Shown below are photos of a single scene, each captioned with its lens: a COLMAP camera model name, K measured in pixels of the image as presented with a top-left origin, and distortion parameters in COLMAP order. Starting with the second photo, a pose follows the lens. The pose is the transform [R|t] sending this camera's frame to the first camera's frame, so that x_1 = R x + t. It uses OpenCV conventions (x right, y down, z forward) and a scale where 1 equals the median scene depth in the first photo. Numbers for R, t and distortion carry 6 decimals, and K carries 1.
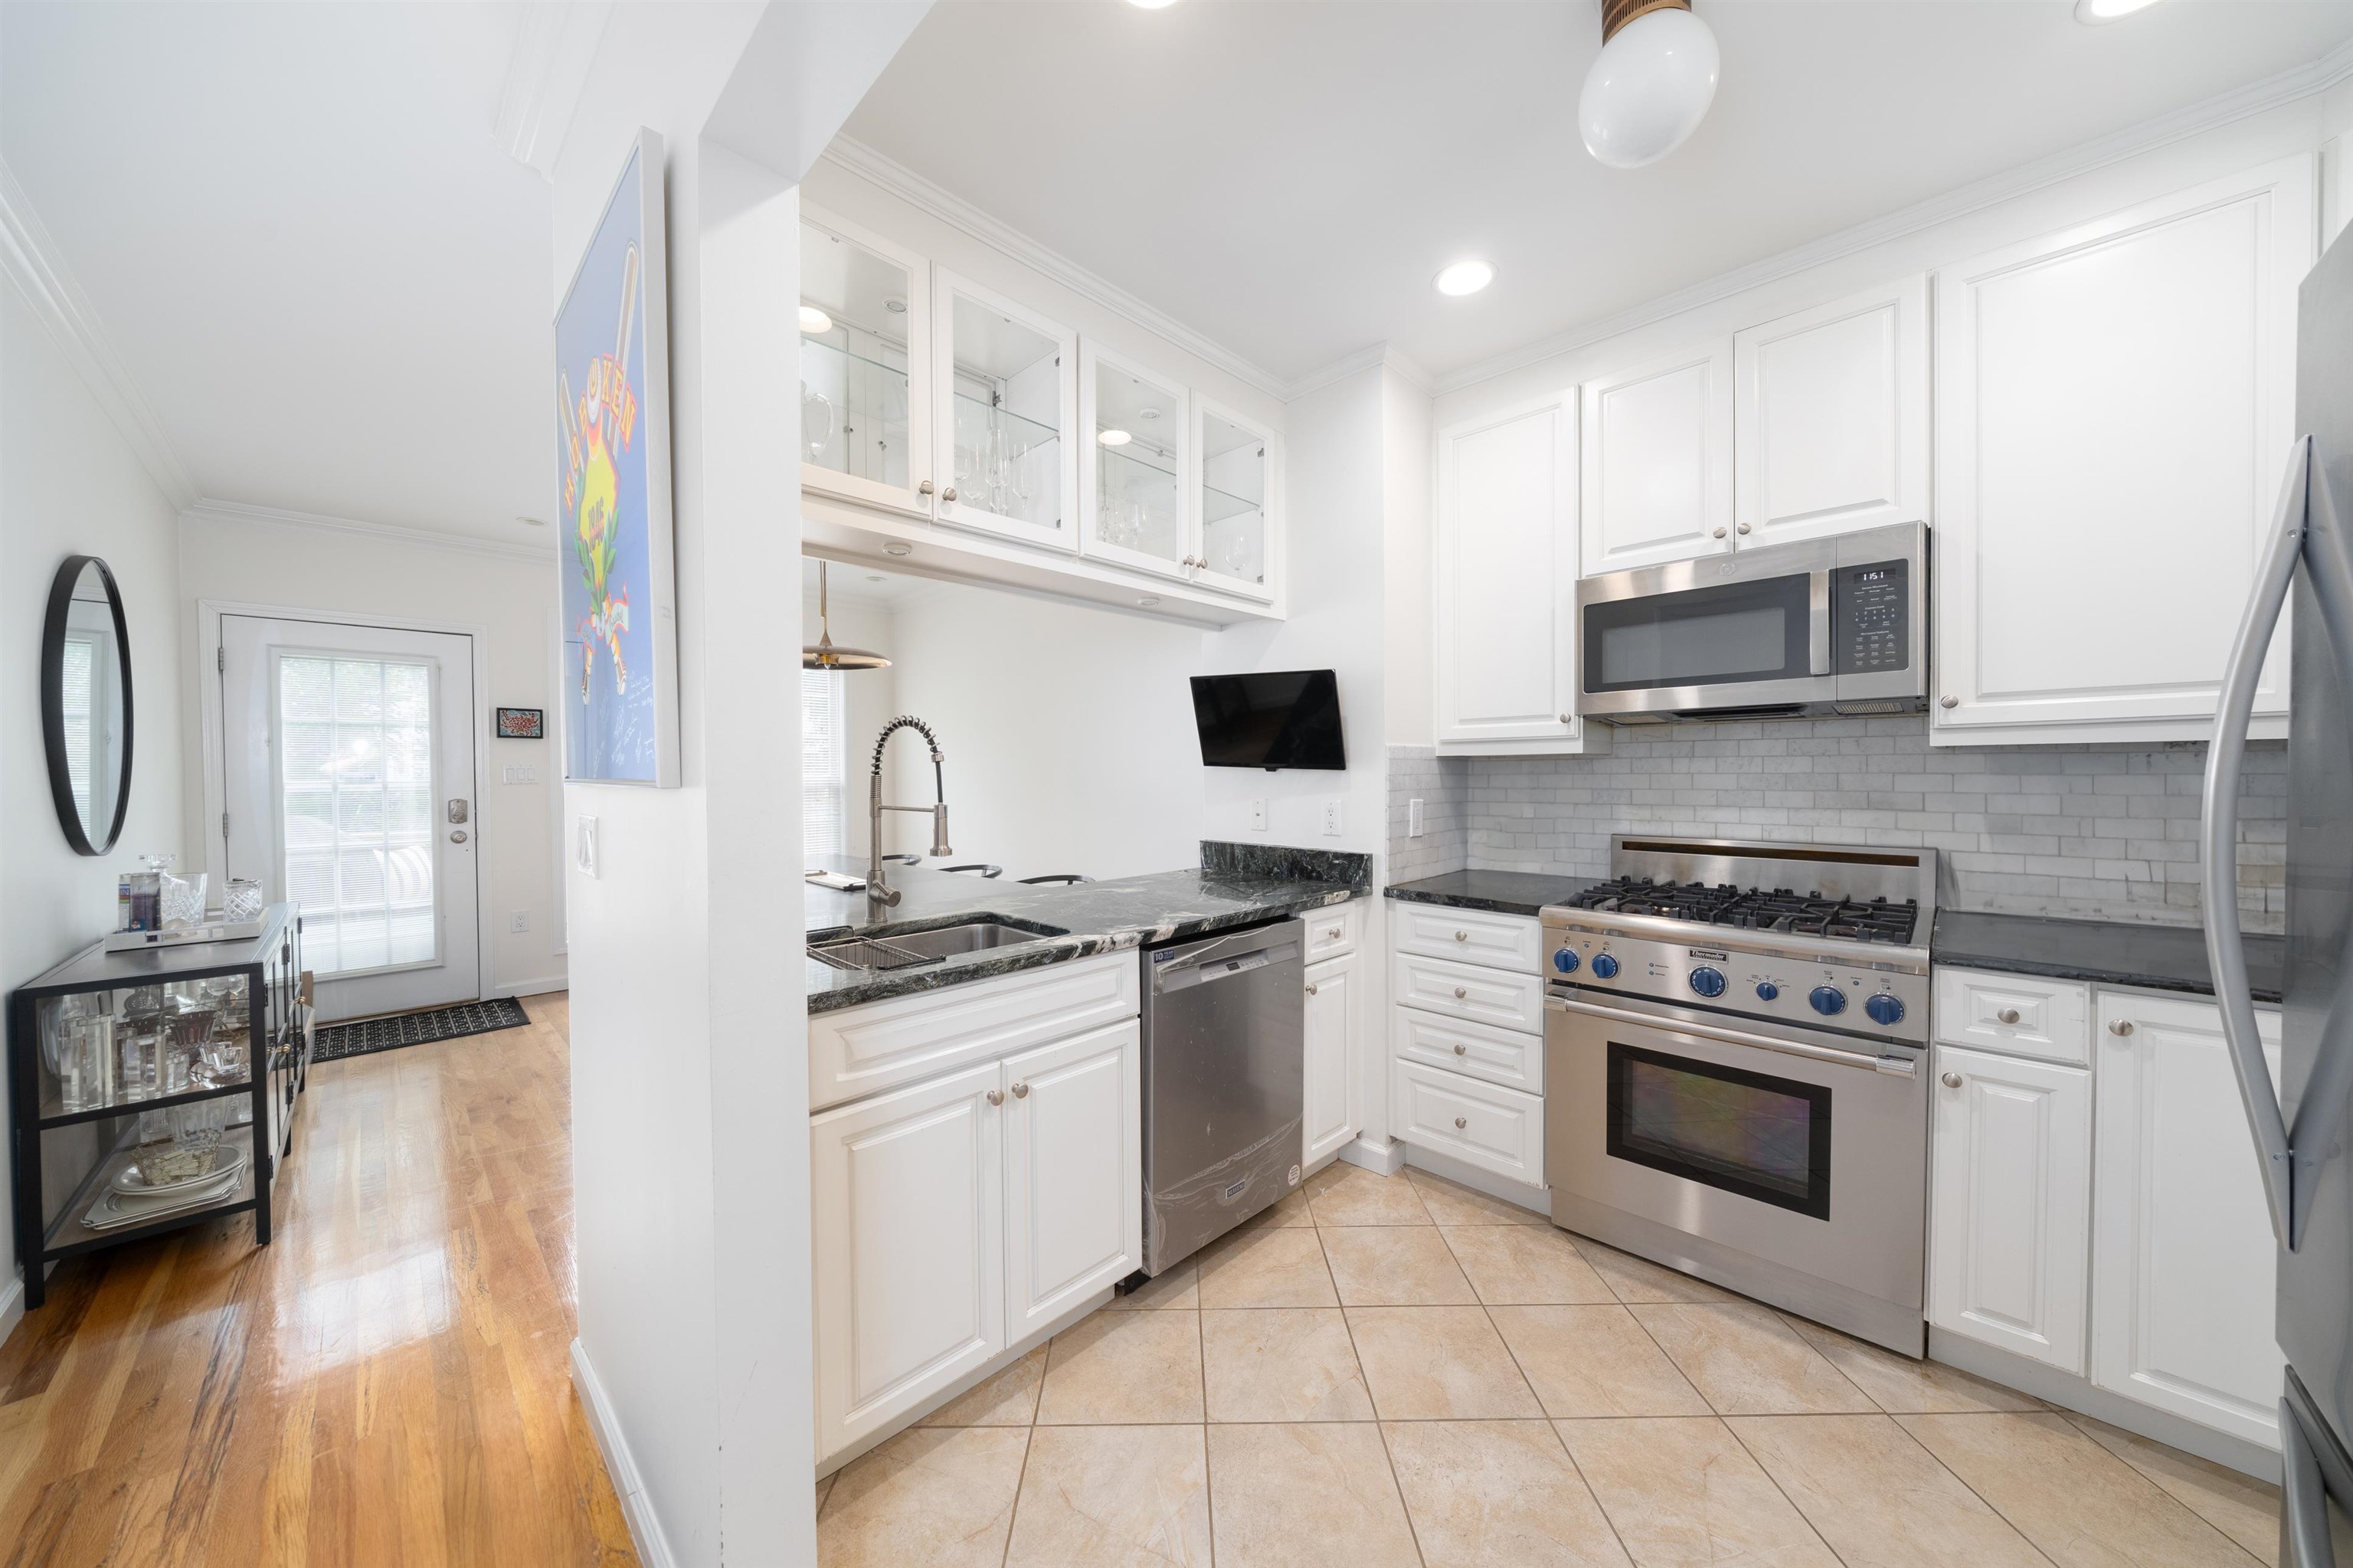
lens RADIAL K [[816.2, 0, 1184.3], [0, 816.2, 787.0], [0, 0, 1]] dist [-0.005441, -0.000172]
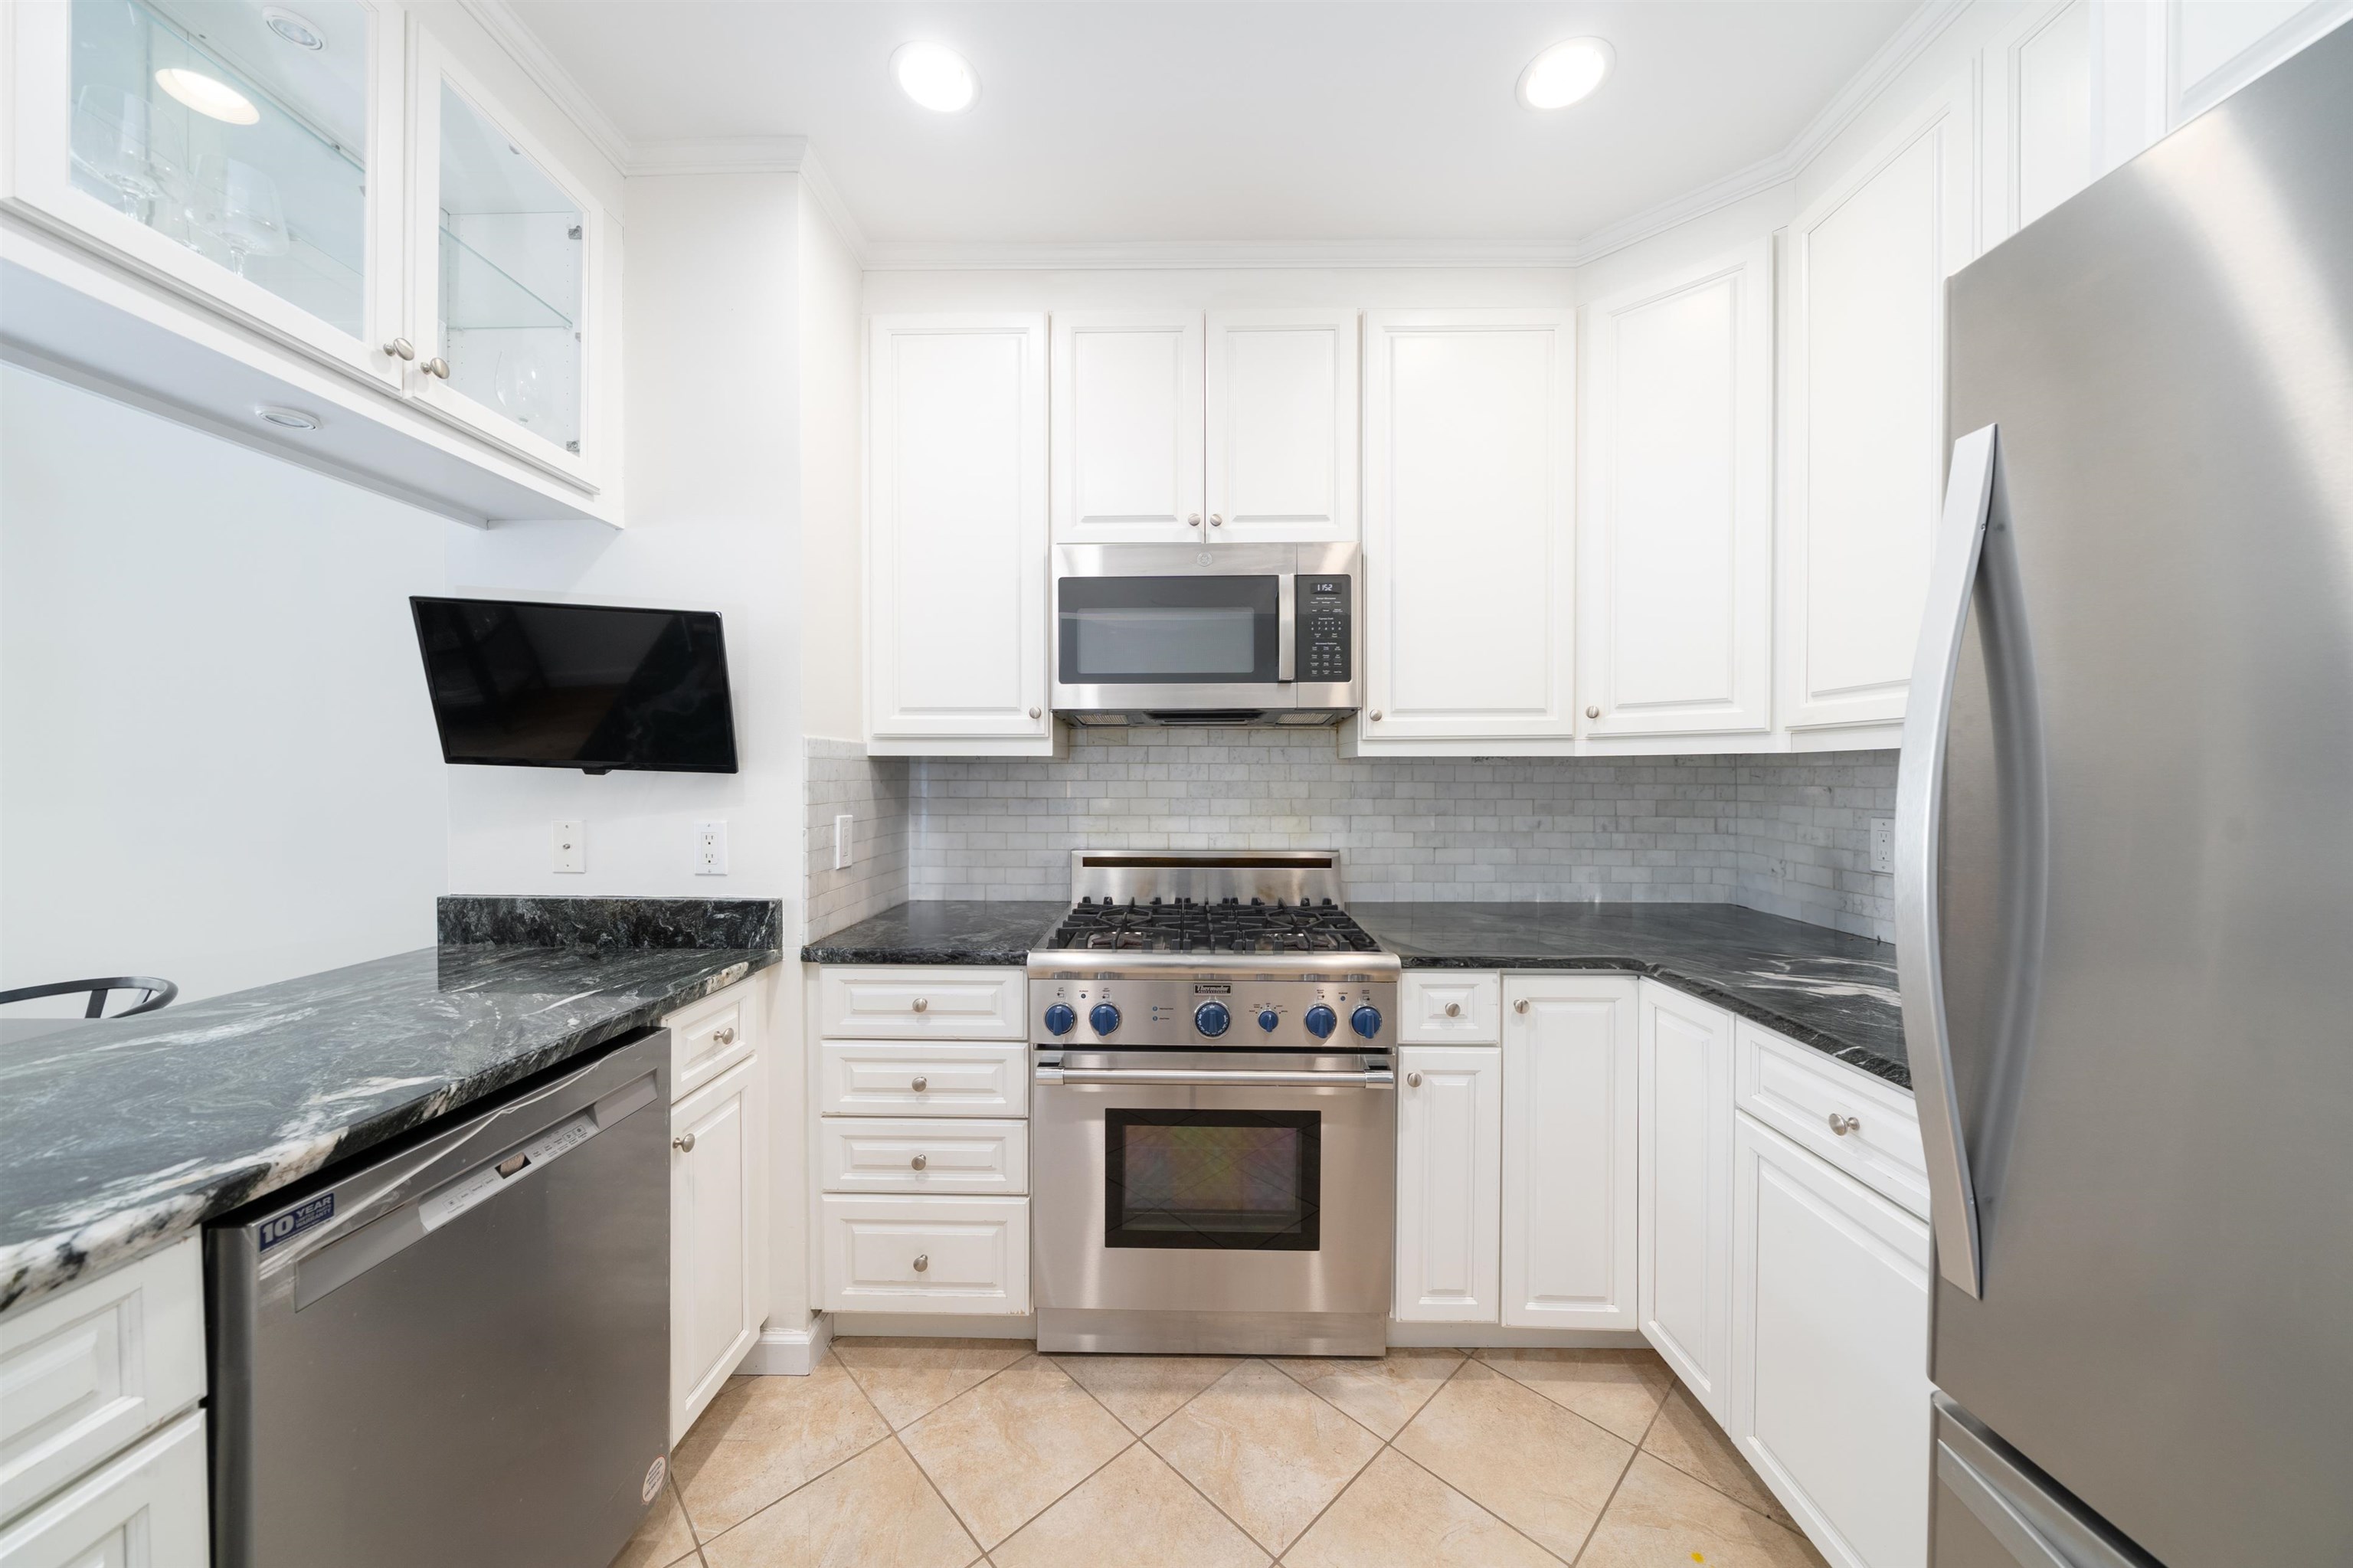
lens RADIAL K [[816.2, 0, 1184.3], [0, 816.2, 787.0], [0, 0, 1]] dist [-0.005441, -0.000172]
pose [[0.734203, -0.001317, 0.678929, 0.021626], [0.006364, 0.999968, -0.004942, -0.005167], [-0.678900, 0.007949, 0.734187, 0.317838]]
